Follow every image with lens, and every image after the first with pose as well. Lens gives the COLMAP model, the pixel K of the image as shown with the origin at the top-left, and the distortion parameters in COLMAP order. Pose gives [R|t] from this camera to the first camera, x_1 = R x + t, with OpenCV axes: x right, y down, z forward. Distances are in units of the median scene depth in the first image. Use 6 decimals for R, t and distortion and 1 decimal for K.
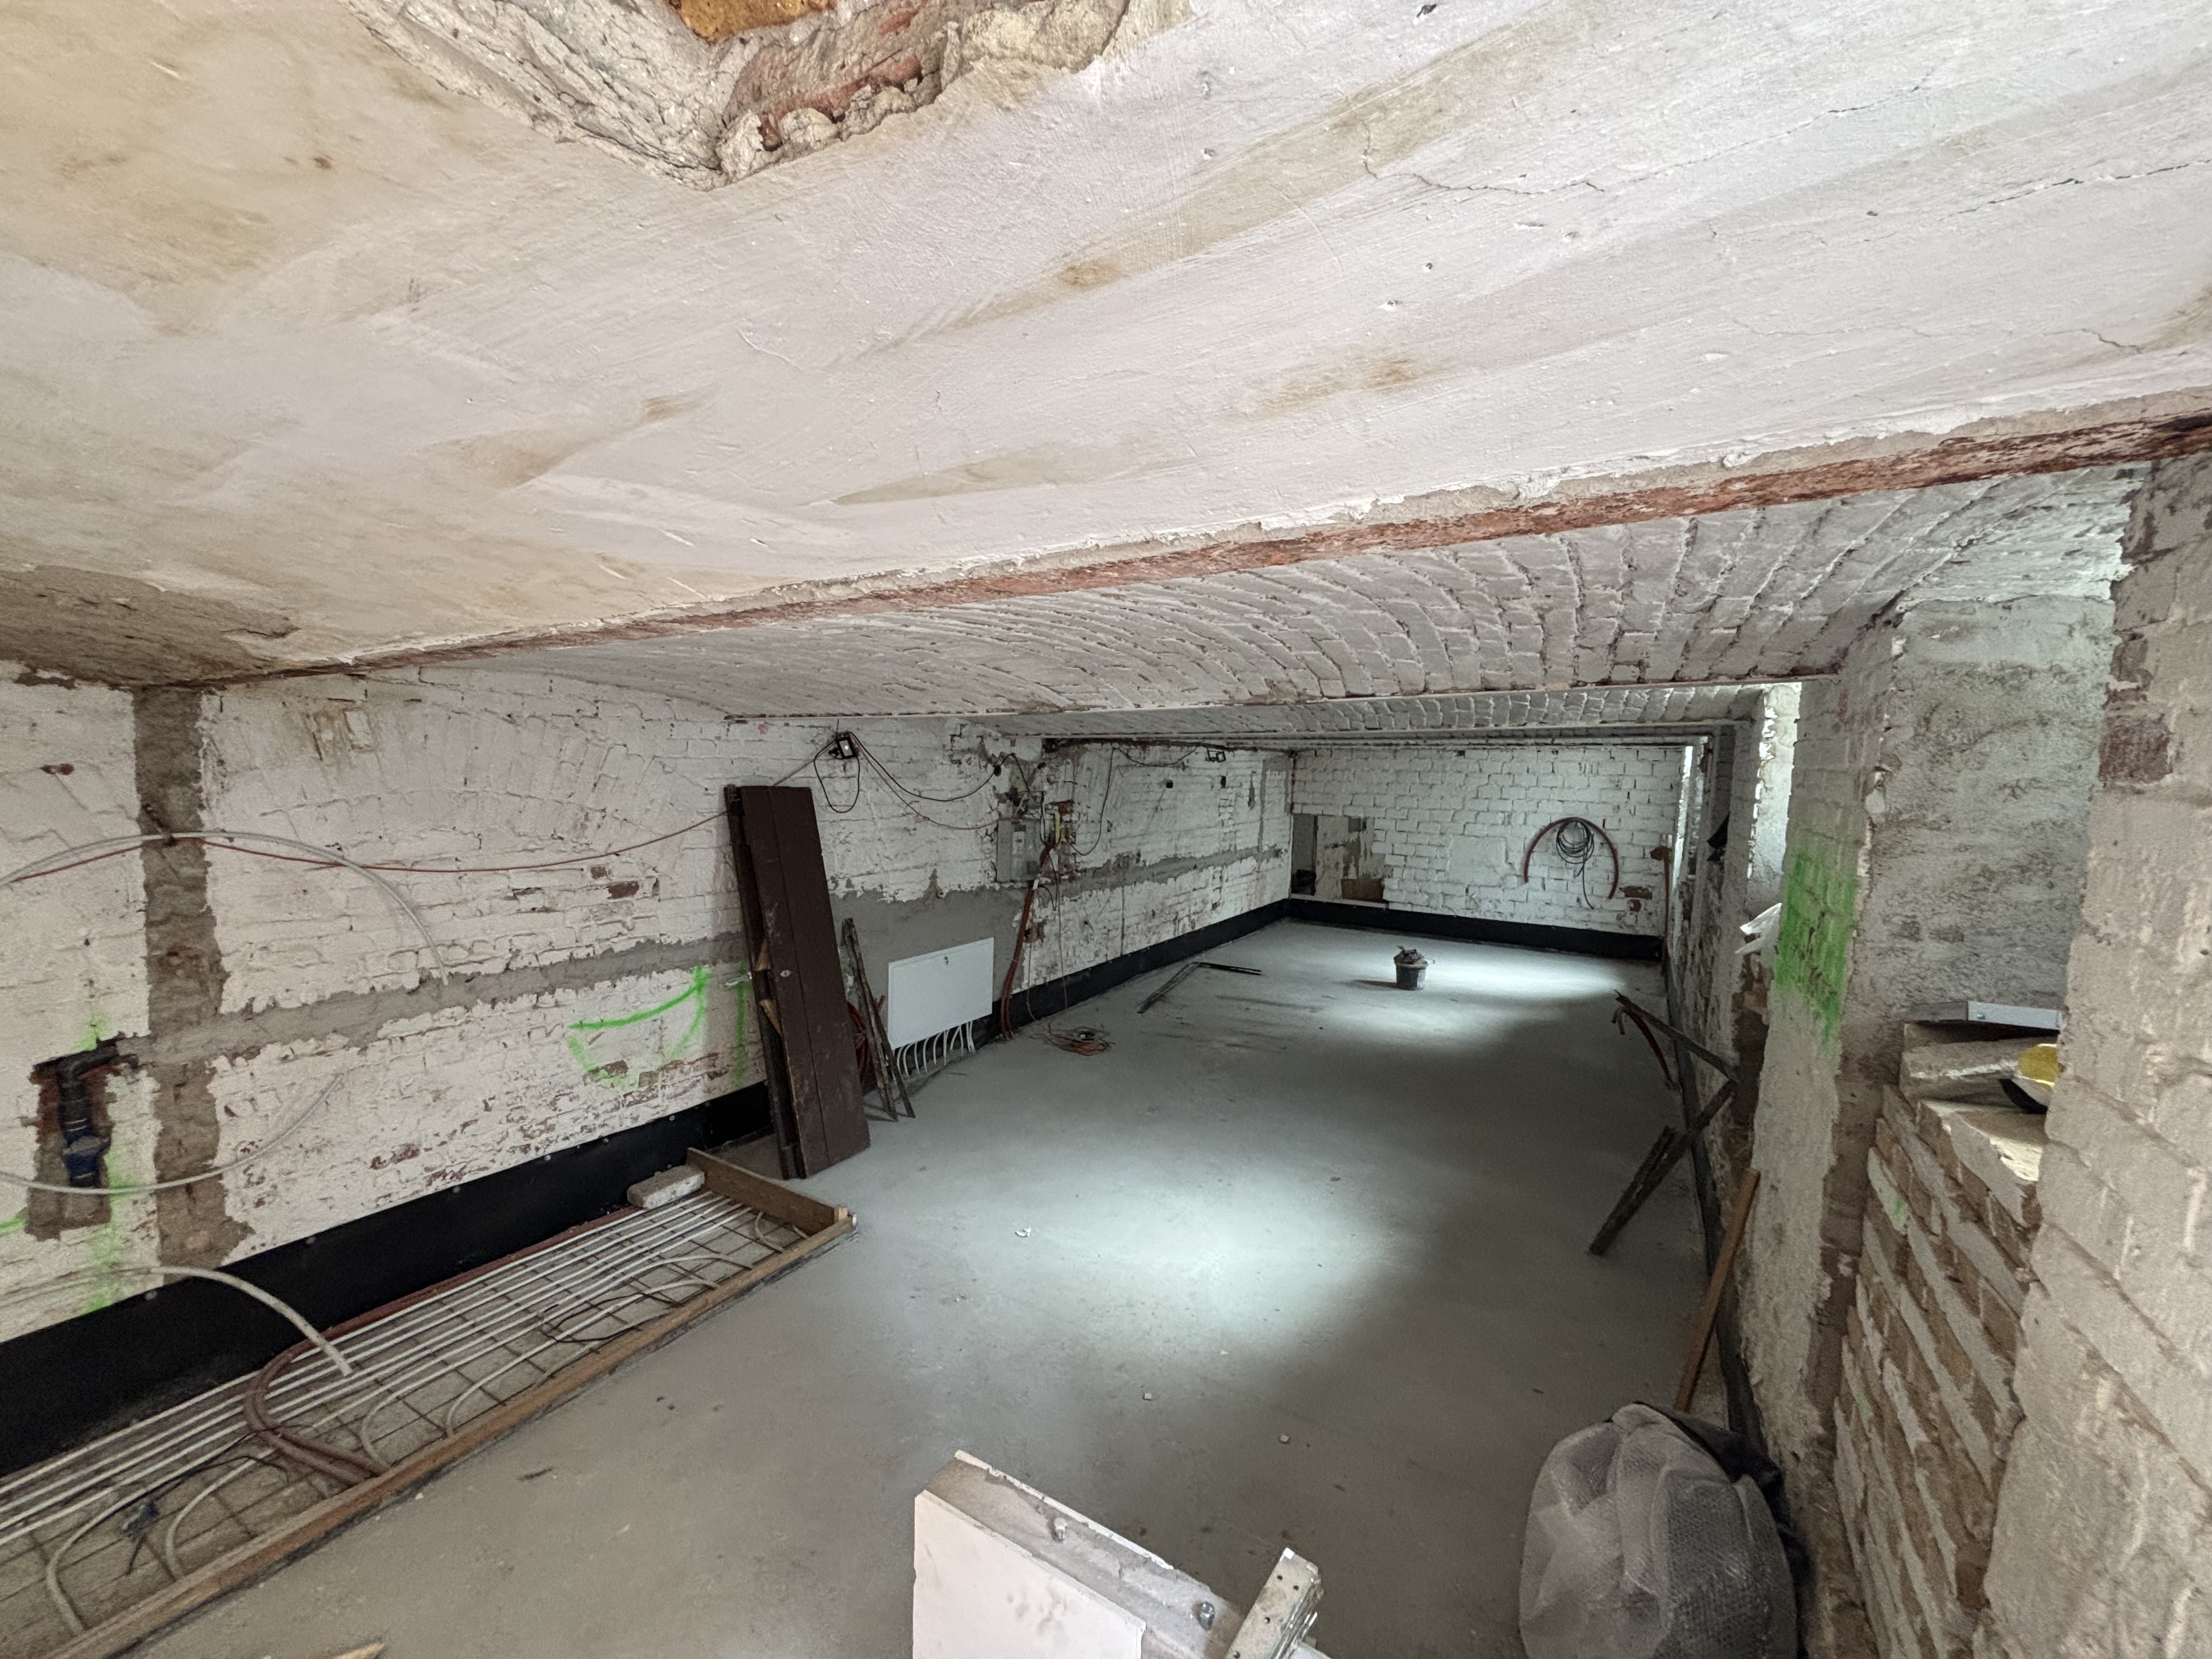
lens RADIAL K [[881.7, 0, 1111.4], [0, 881.7, 814.0], [0, 0, 1]] dist [0.002527, -0.001250]
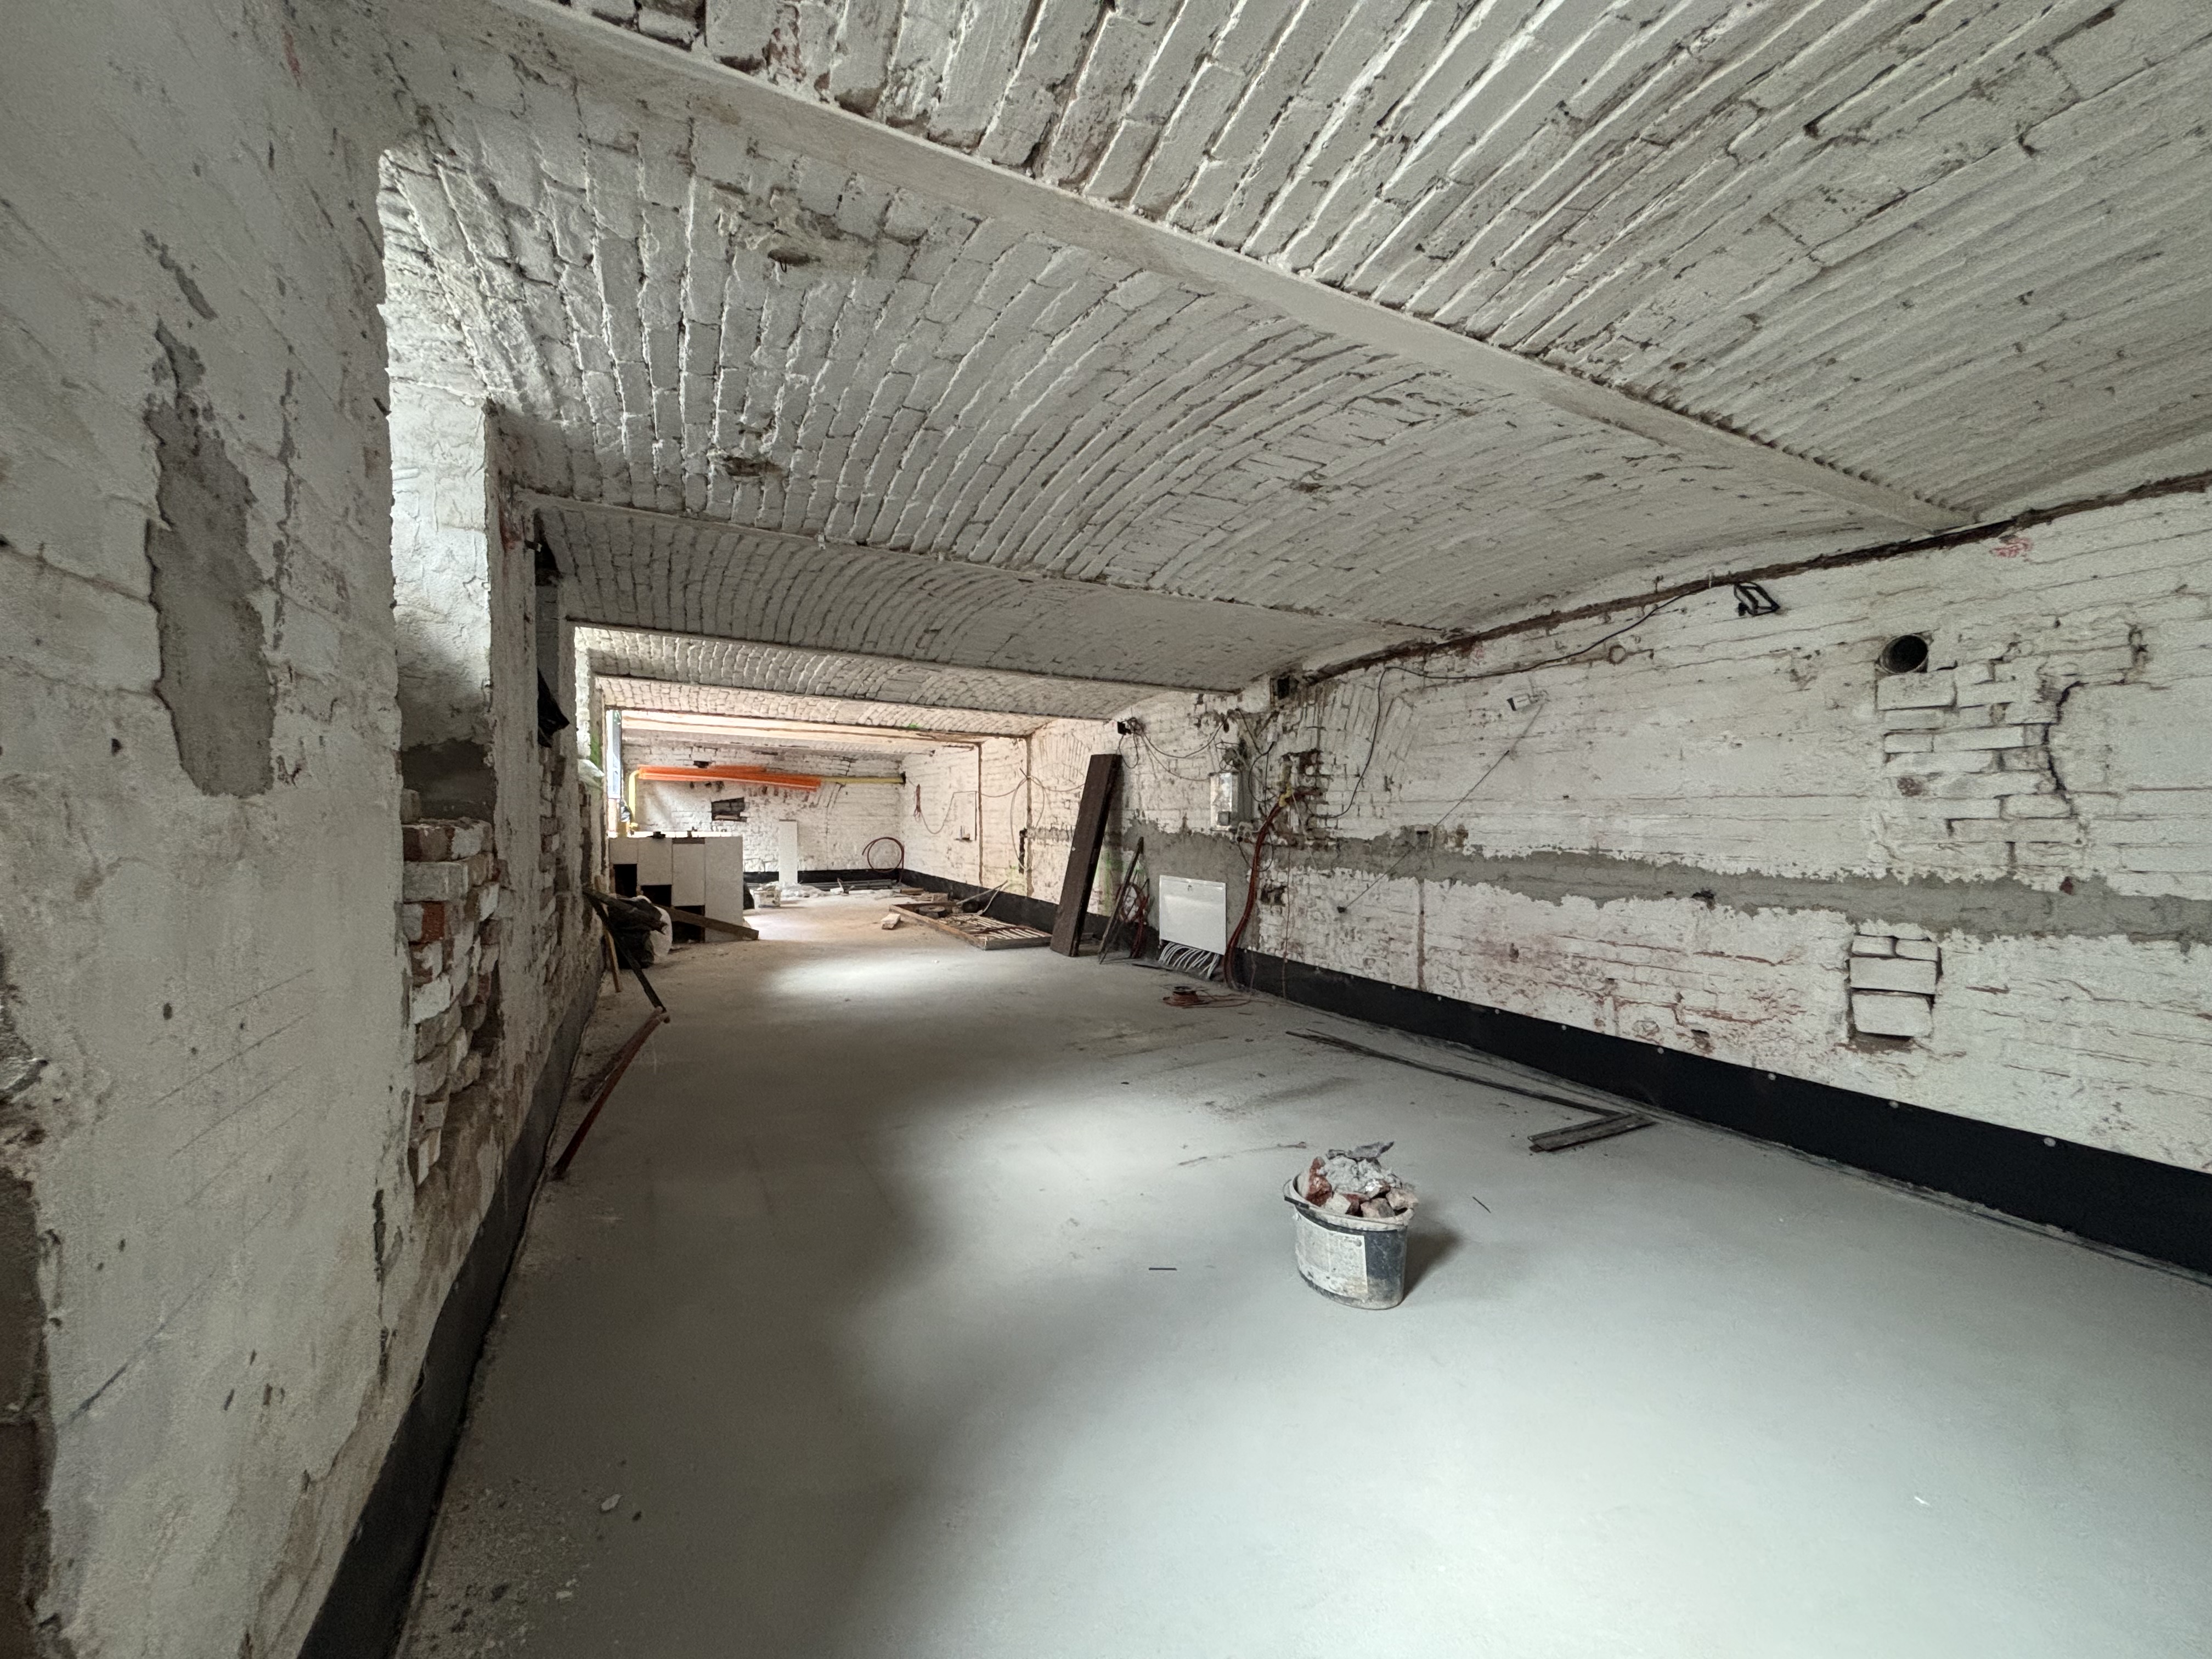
lens RADIAL K [[881.7, 0, 1098.6], [0, 881.7, 829.5], [0, 0, 1]] dist [0.002527, -0.001250]
pose [[-0.544563, -0.018351, -0.838519, 1.450988], [-0.069991, 0.997268, 0.023630, 0.103256], [0.835795, 0.071557, -0.544359, 2.477392]]
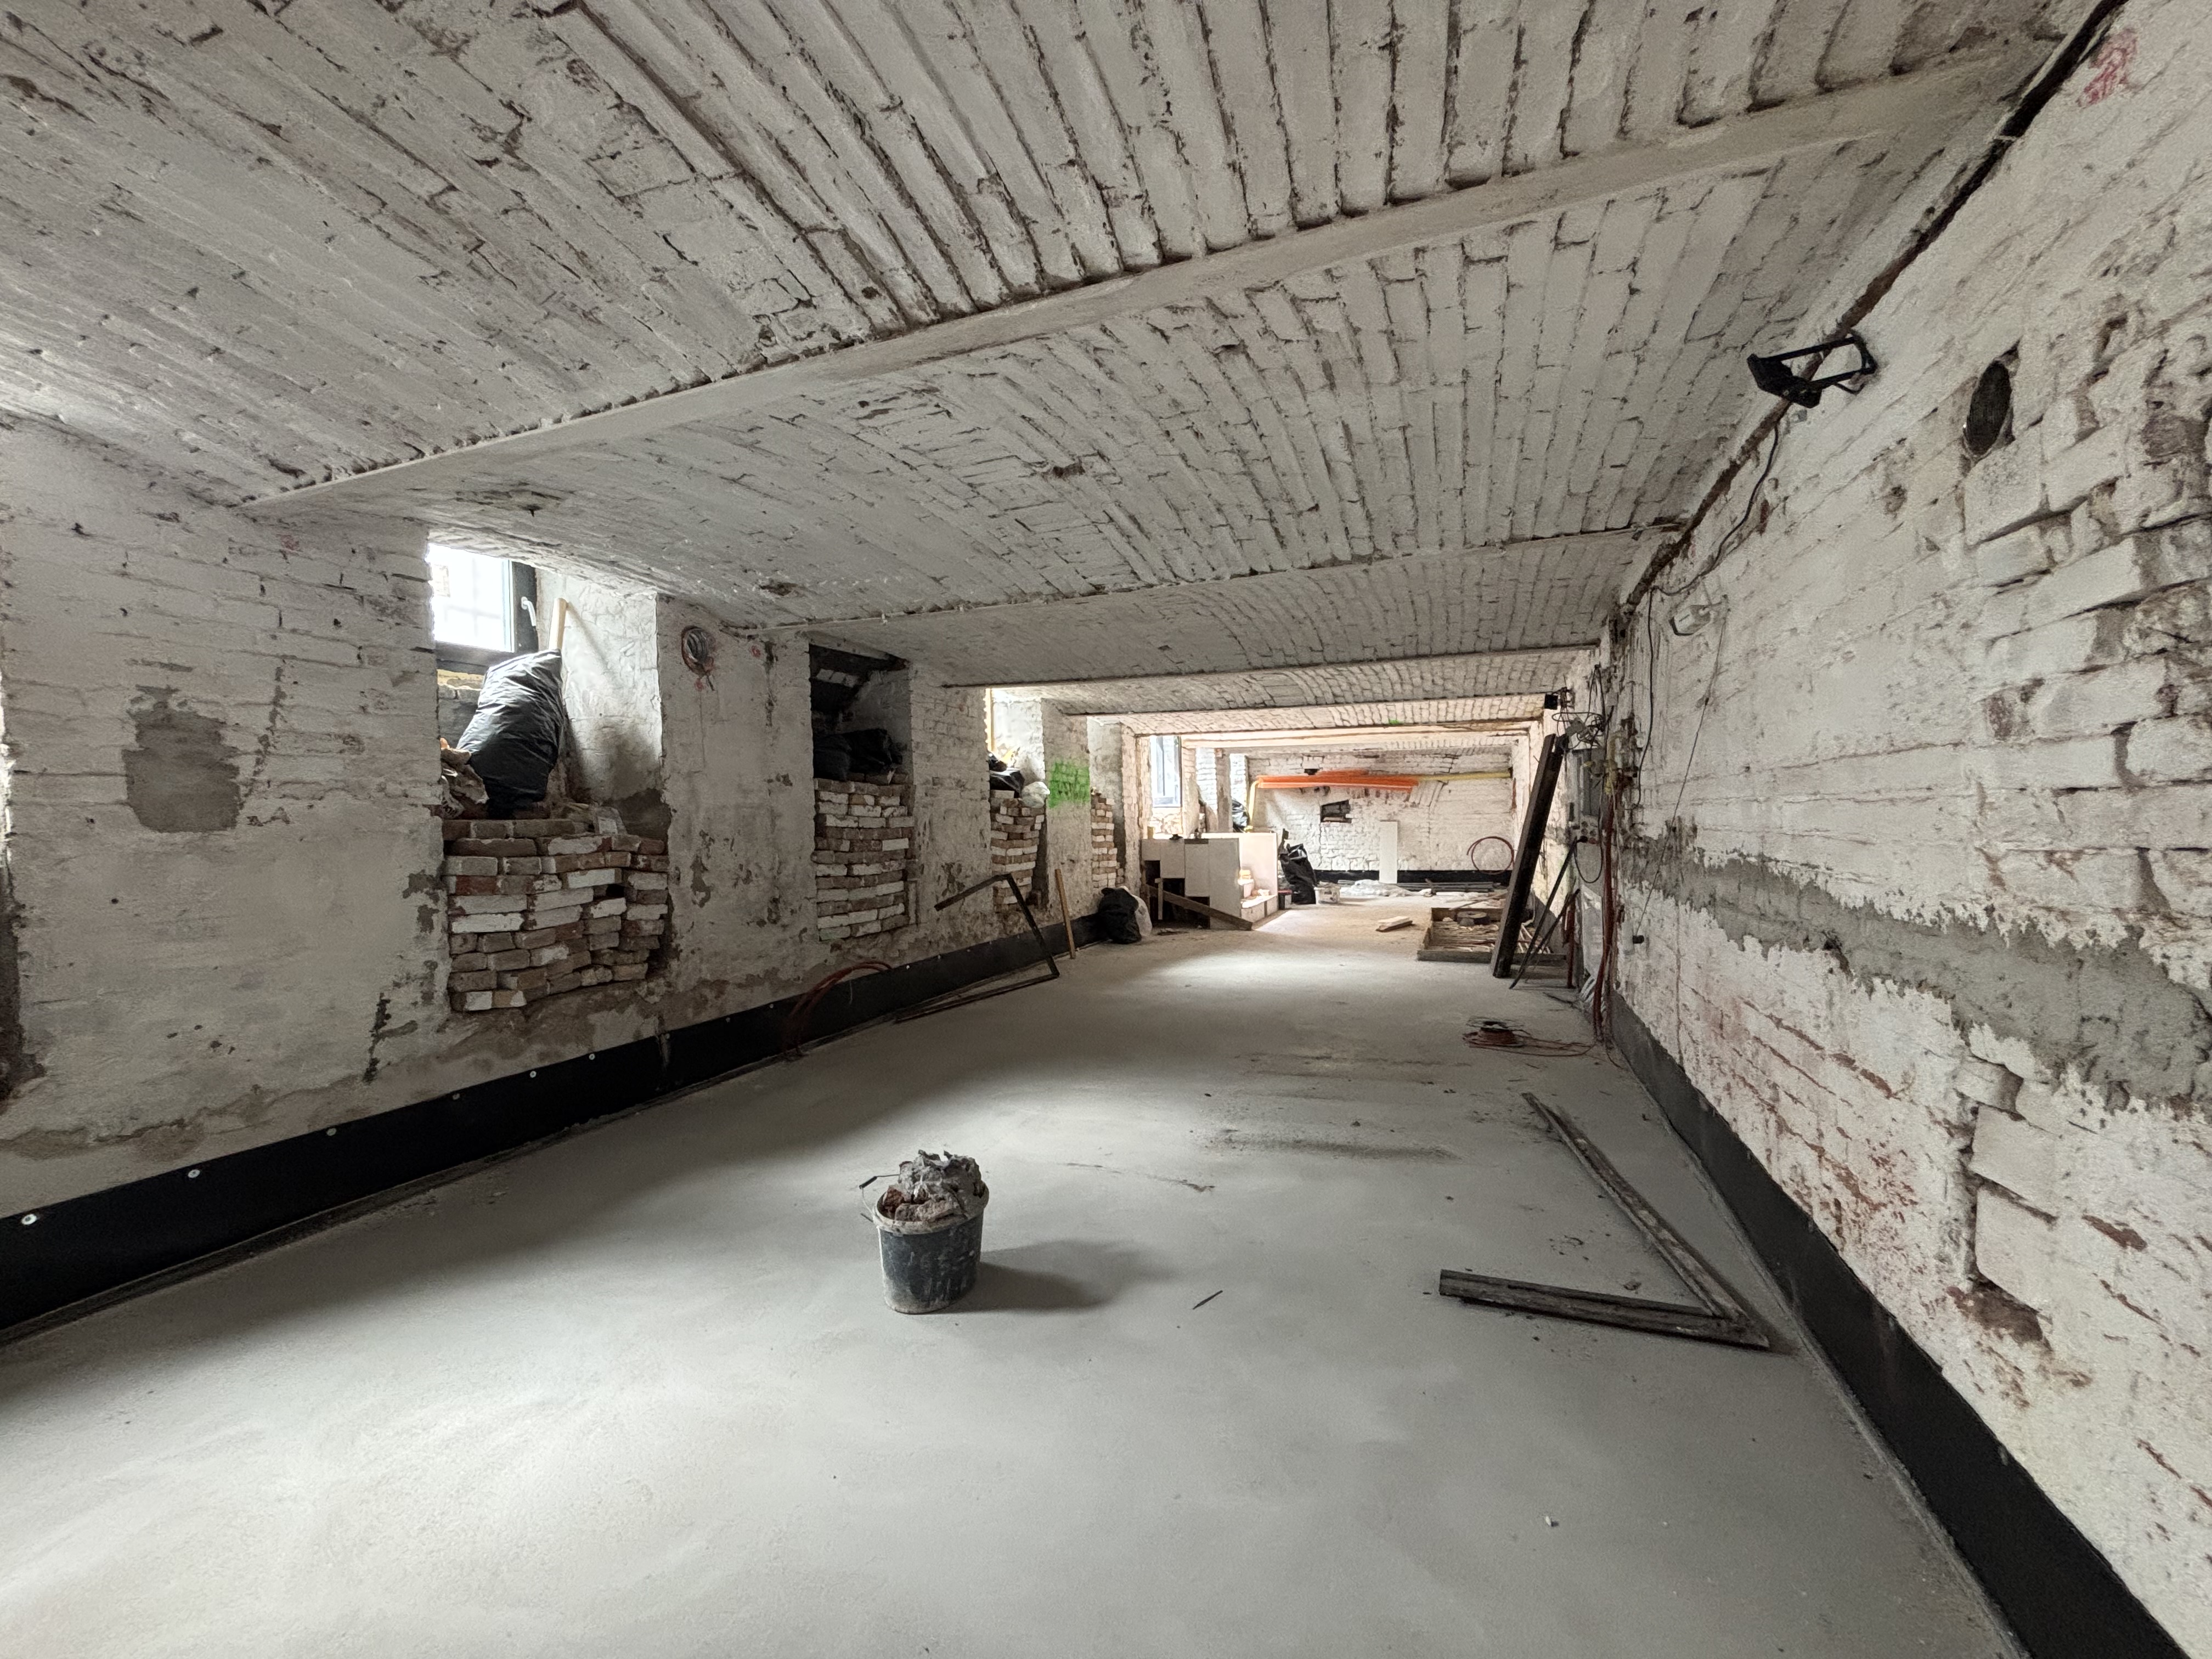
lens RADIAL K [[881.7, 0, 1109.9], [0, 881.7, 828.2], [0, 0, 1]] dist [0.002527, -0.001250]
pose [[-0.988945, -0.006374, -0.148144, 0.743696], [-0.015686, 0.997967, 0.061774, 0.057263], [0.147449, 0.063415, -0.987035, 2.961057]]
